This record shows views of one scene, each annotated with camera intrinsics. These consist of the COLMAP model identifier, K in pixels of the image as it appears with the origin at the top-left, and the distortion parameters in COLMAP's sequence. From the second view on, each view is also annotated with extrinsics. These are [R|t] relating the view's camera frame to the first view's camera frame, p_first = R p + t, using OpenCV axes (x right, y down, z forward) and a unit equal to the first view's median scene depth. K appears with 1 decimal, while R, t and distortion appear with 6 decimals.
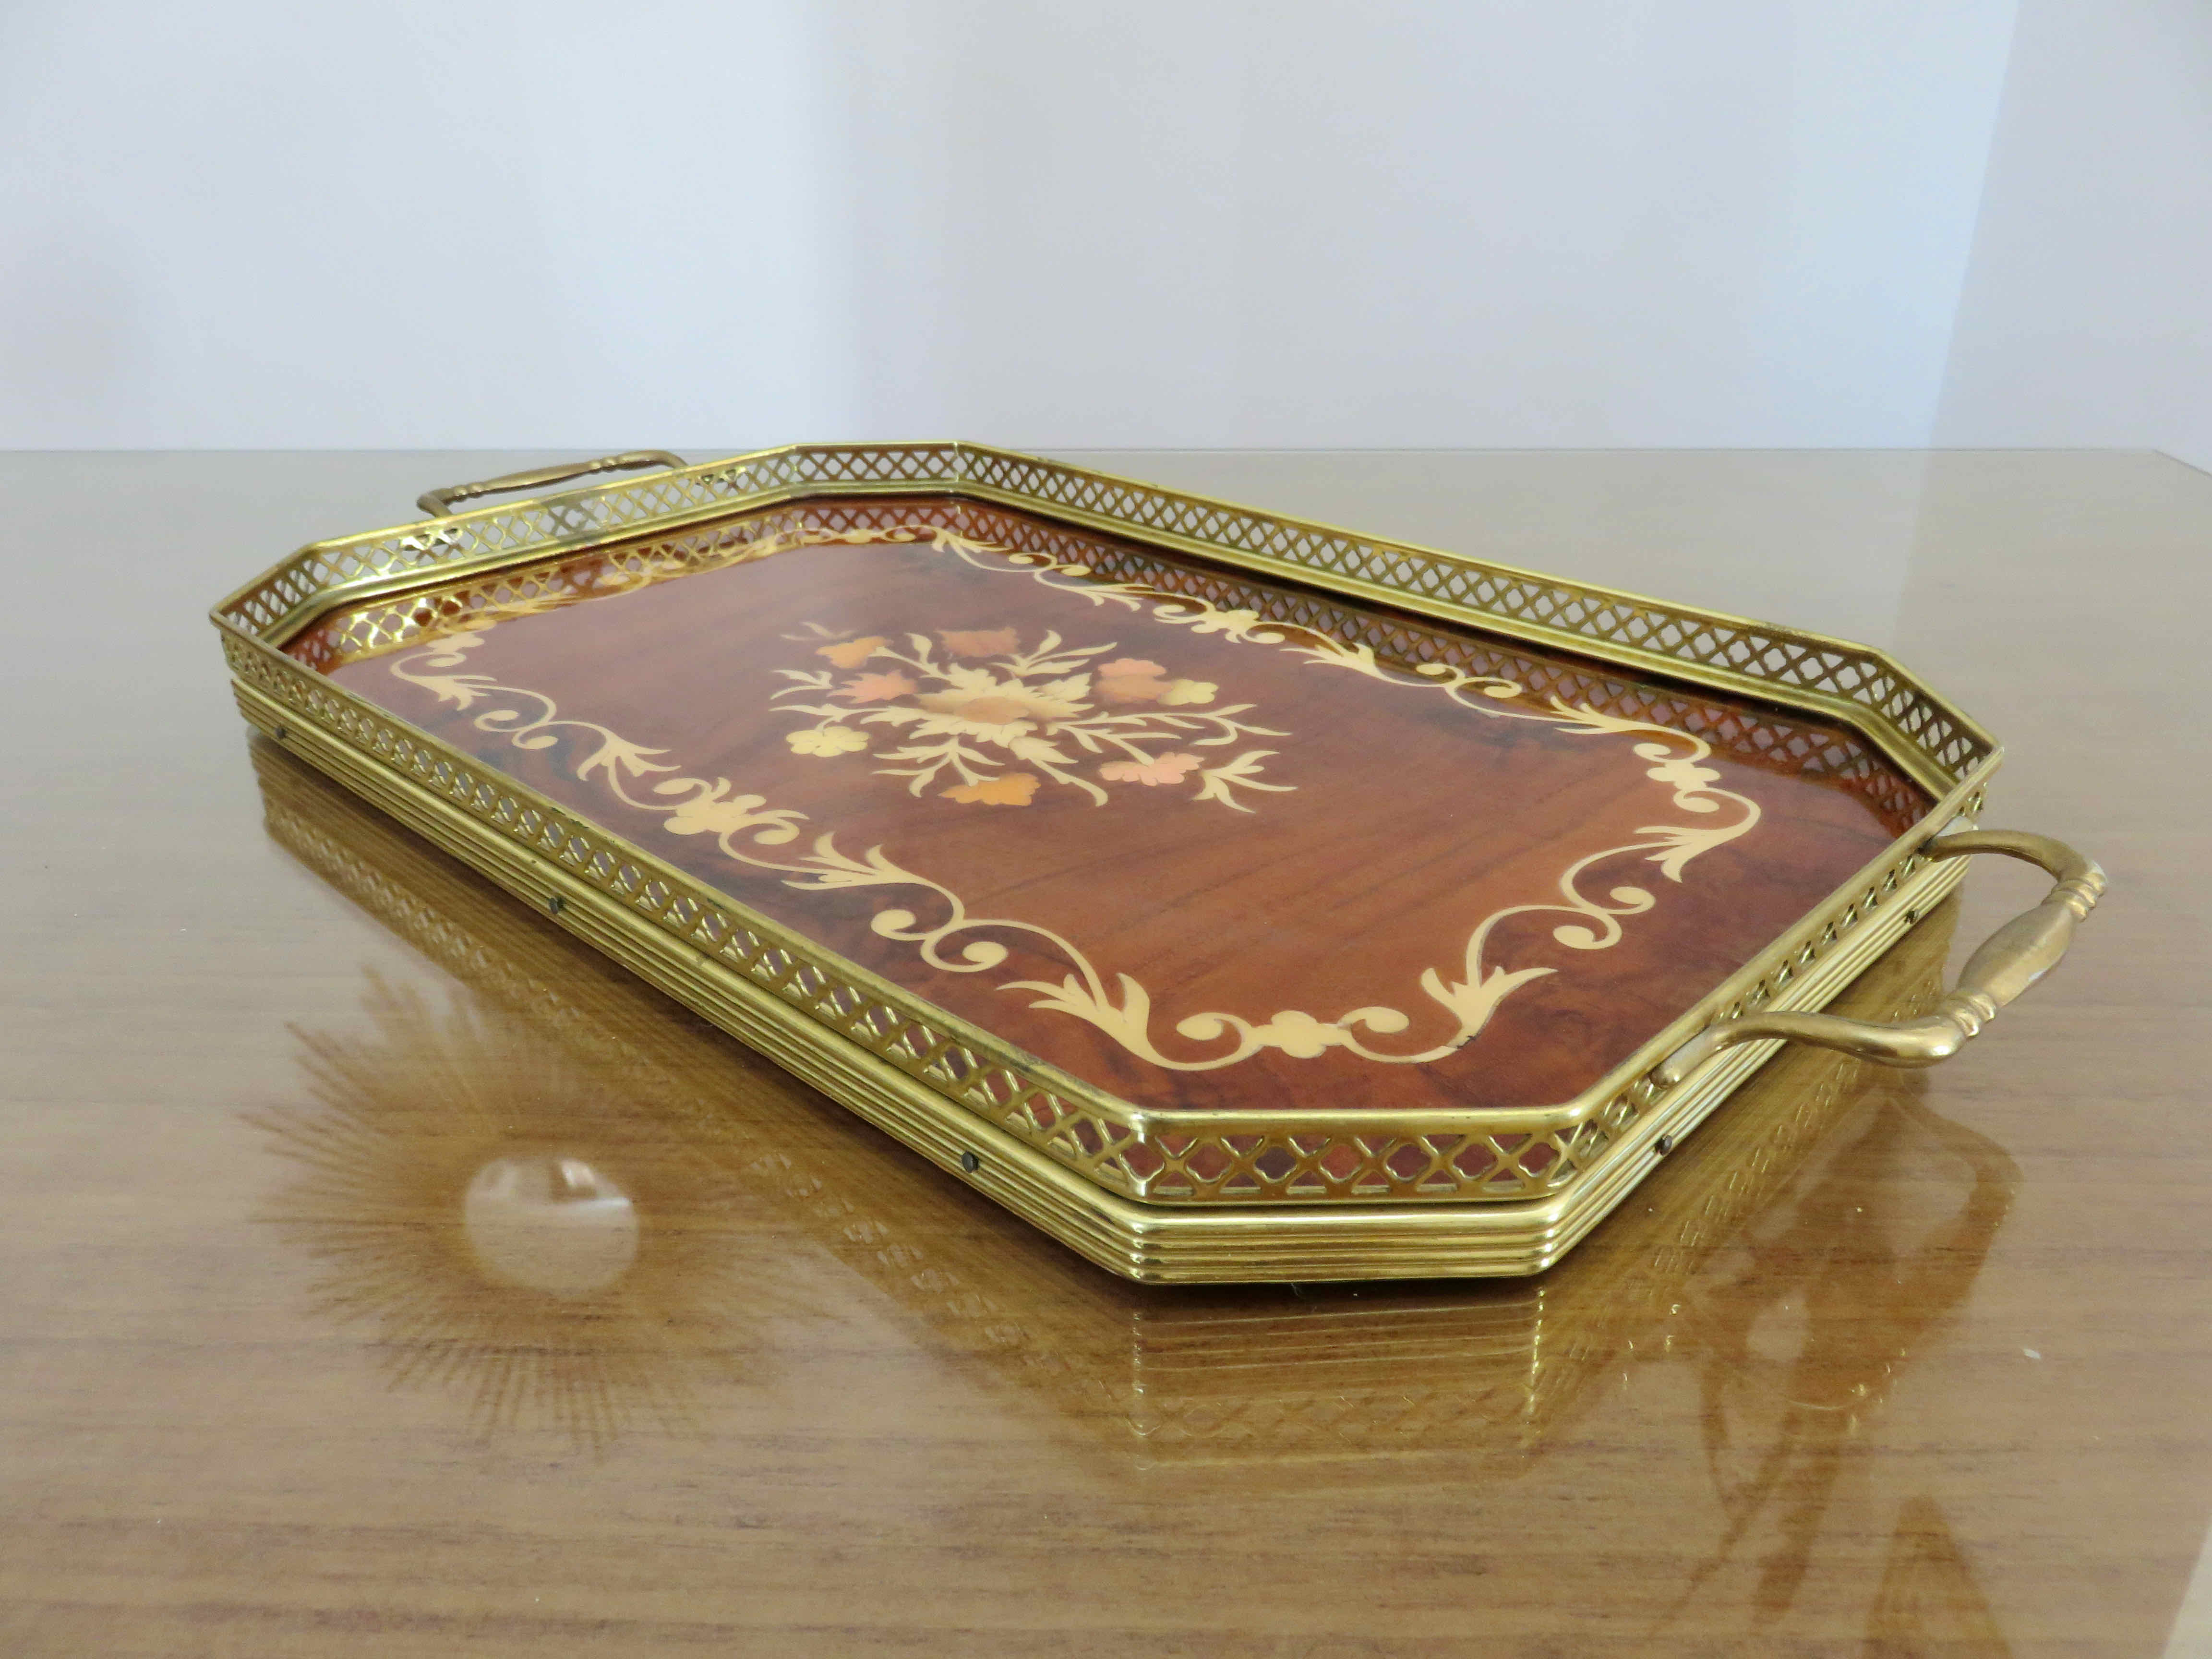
lens RADIAL K [[1645.4, 0, 1123.0], [0, 1645.4, 844.8], [0, 0, 1]] dist [-0.009573, -0.003069]
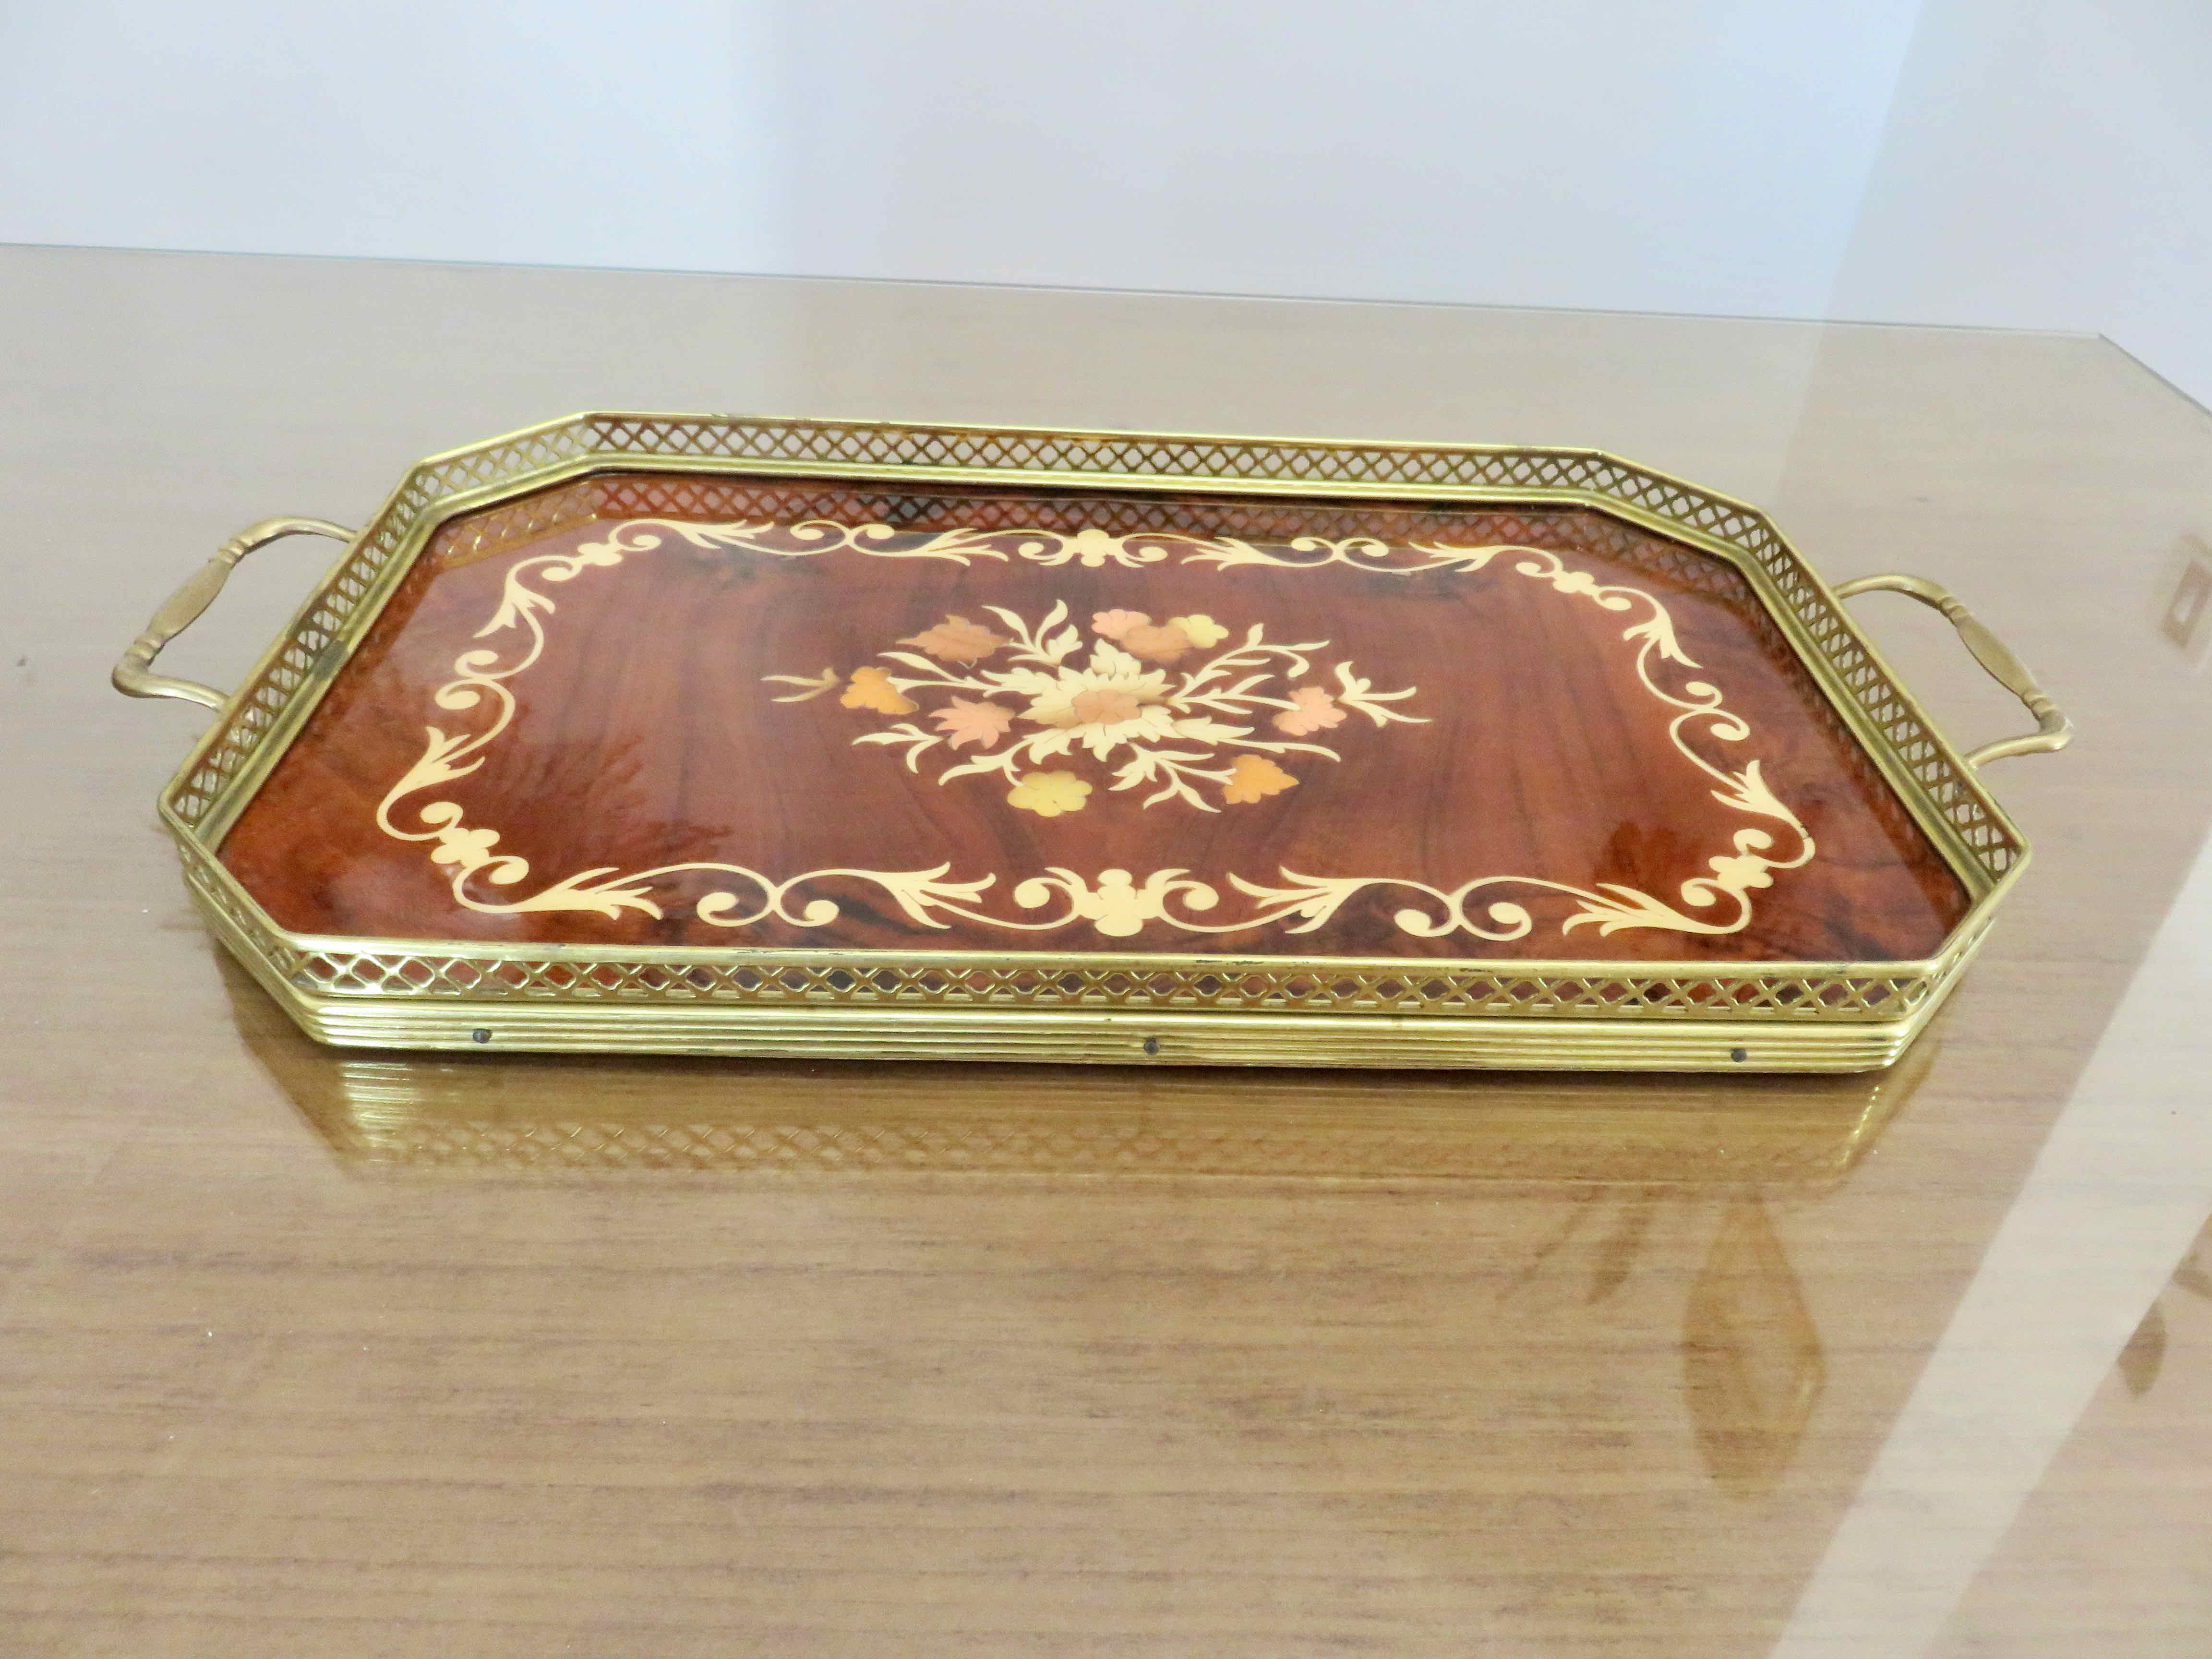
lens RADIAL K [[1619.2, 0, 1106.0], [0, 1619.2, 829.5], [0, 0, 1]] dist [-0.001977, 0.000152]
pose [[0.709727, -0.388598, 0.587605, -0.749149], [0.265245, 0.920123, 0.288130, -0.320507], [-0.652636, -0.048634, 0.756109, 0.212159]]
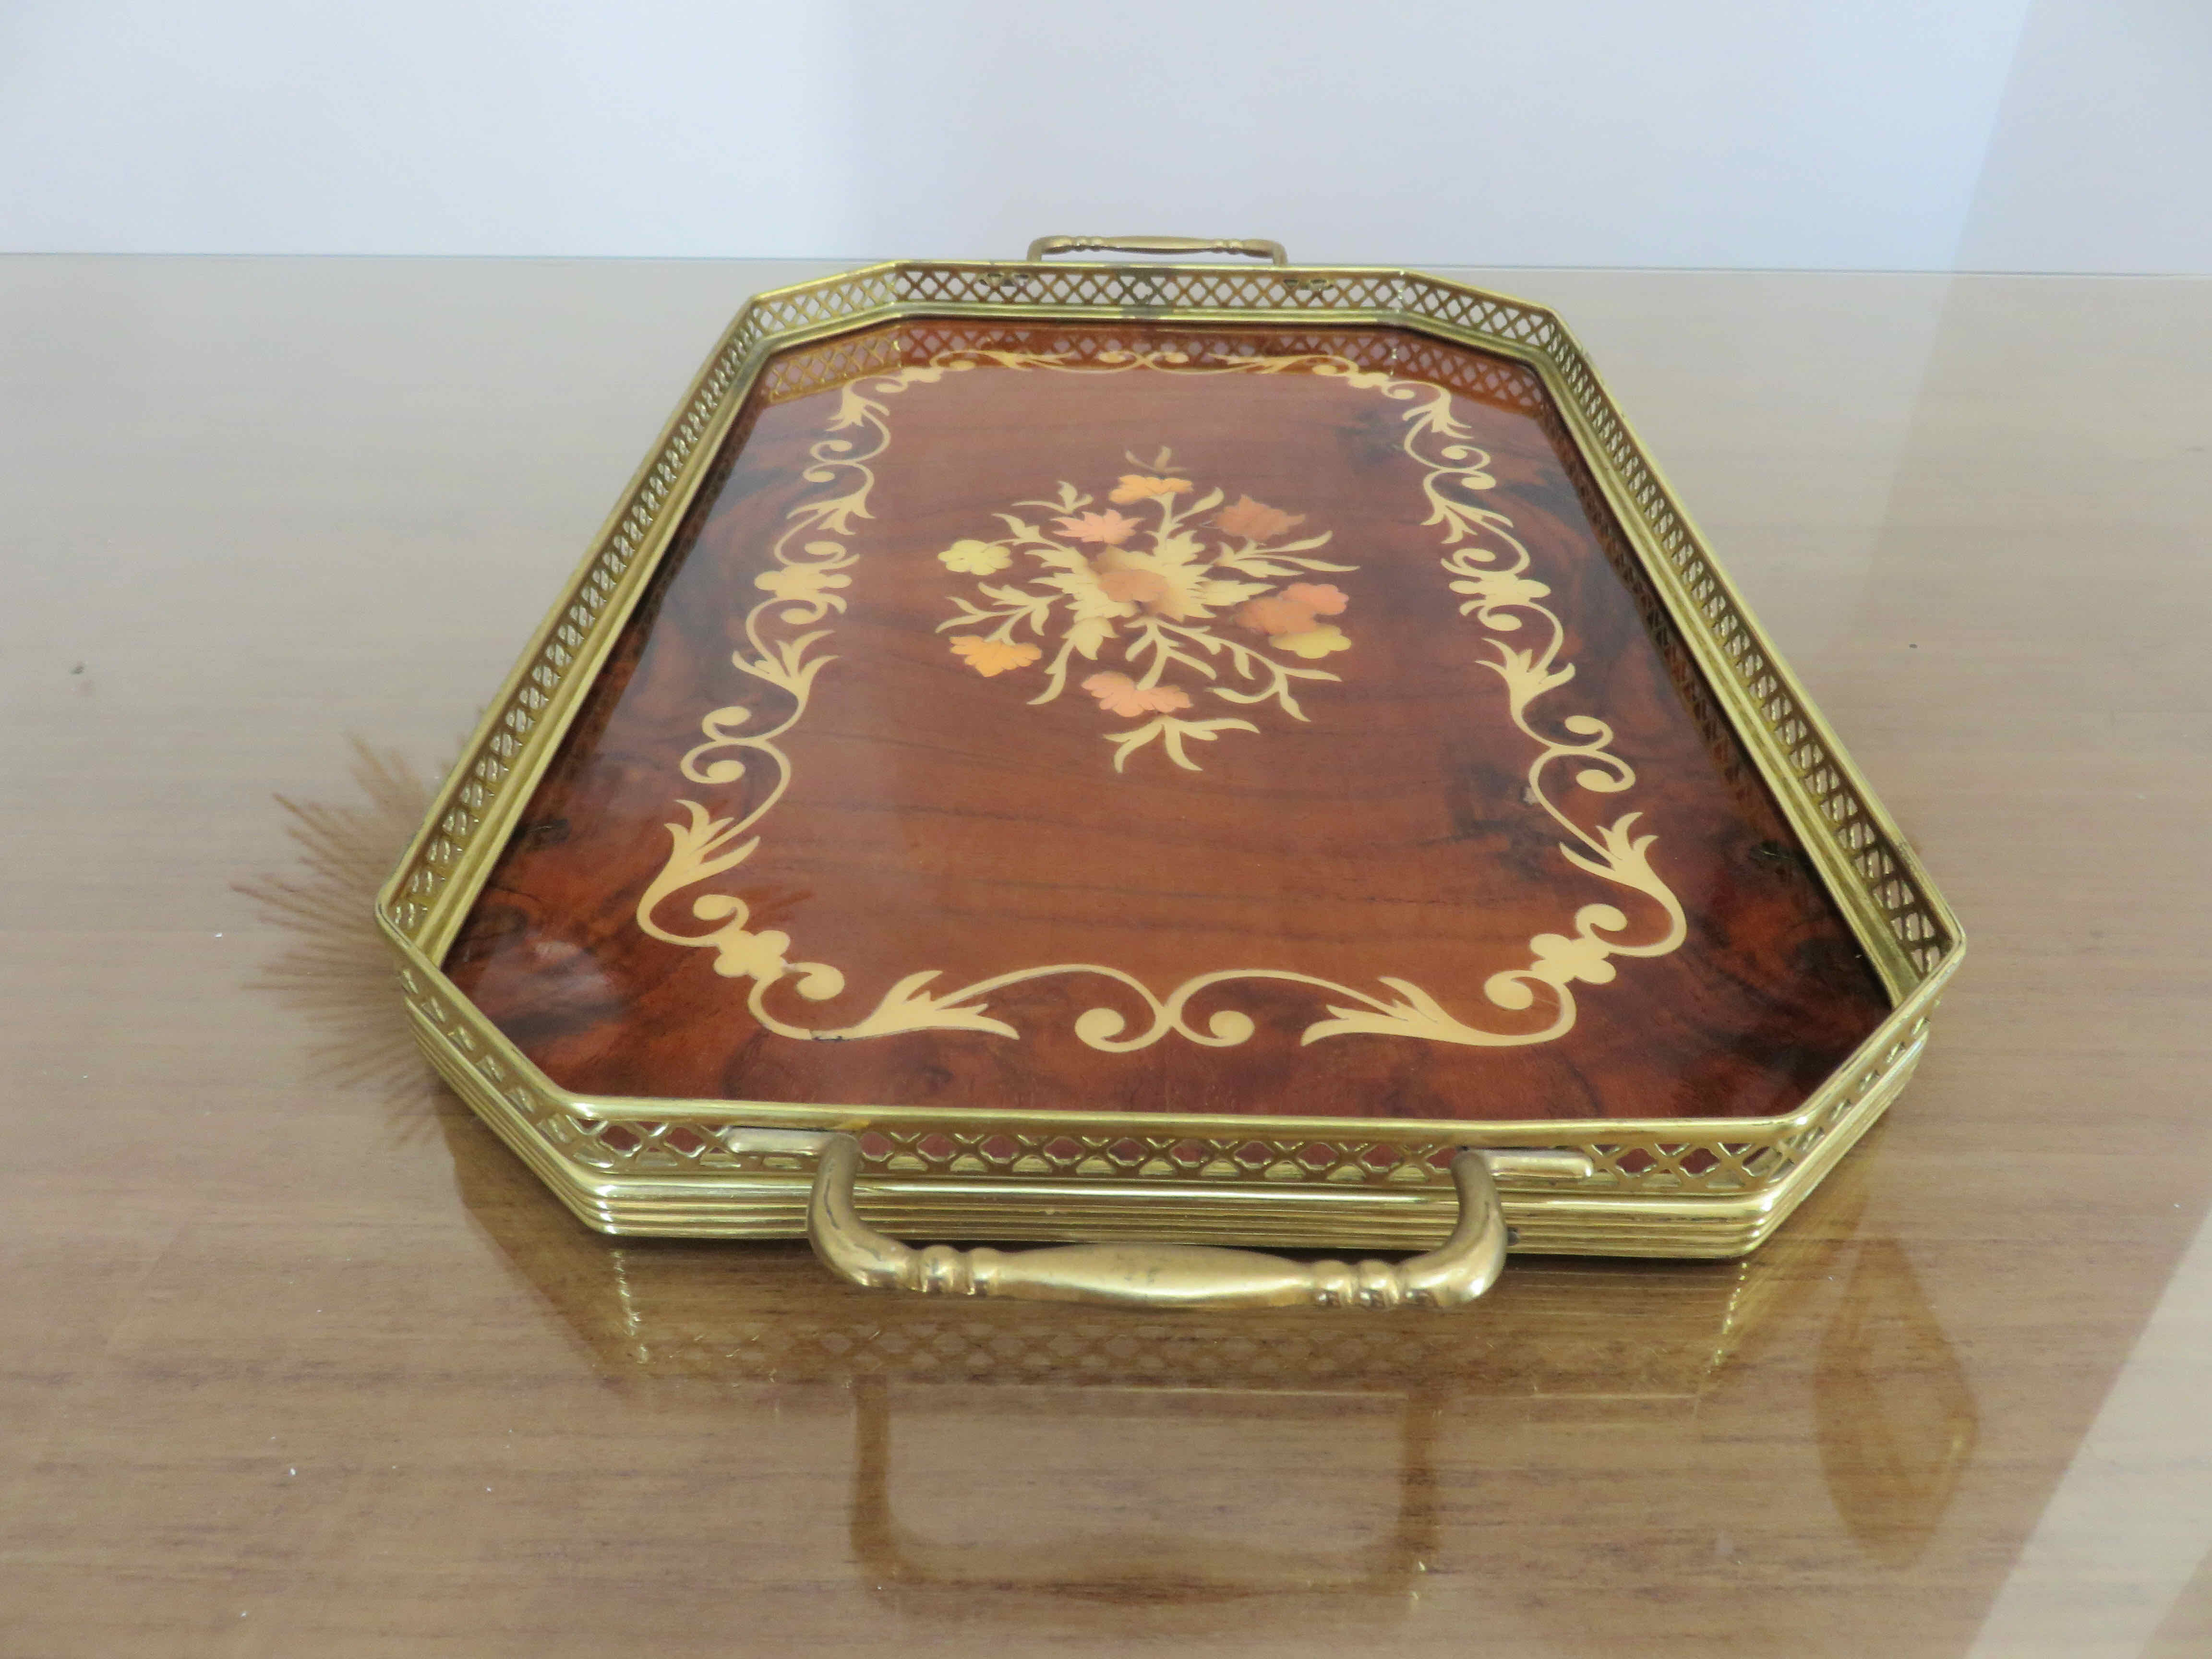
lens RADIAL K [[1623.5, 0, 1109.4], [0, 1623.5, 876.3], [0, 0, 1]] dist [-0.004756, -0.000548]
pose [[0.681413, 0.447142, -0.579431, 0.578869], [-0.340669, 0.894463, 0.289622, -0.211010], [0.647782, 0.000042, 0.761826, 0.249906]]
